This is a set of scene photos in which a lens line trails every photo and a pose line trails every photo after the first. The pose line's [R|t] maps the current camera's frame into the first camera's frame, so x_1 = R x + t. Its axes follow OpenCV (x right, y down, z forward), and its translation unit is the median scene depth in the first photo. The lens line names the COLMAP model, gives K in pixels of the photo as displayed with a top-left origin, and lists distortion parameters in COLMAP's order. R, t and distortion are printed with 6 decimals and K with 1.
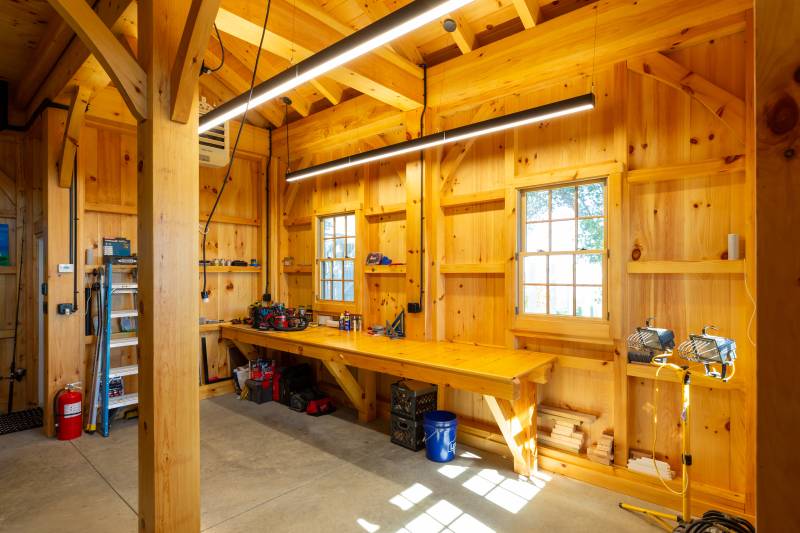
lens RADIAL K [[419.2, 0, 399.6], [0, 419.2, 268.9], [0, 0, 1]] dist [-0.001280, -0.000254]
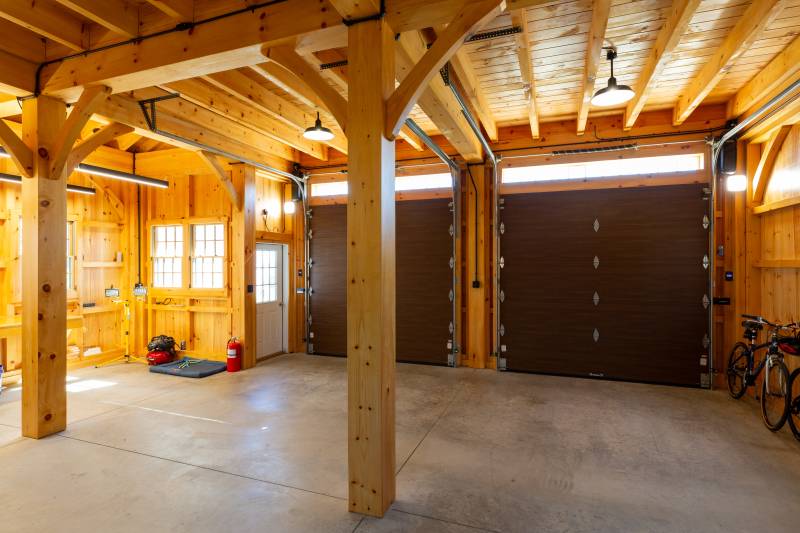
lens RADIAL K [[419.2, 0, 401.0], [0, 419.2, 265.0], [0, 0, 1]] dist [-0.001280, -0.000254]
pose [[-0.351560, -0.001454, 0.936164, -2.199644], [0.000278, 0.999999, 0.001658, -0.004066], [-0.936165, 0.000843, -0.351559, 0.230721]]
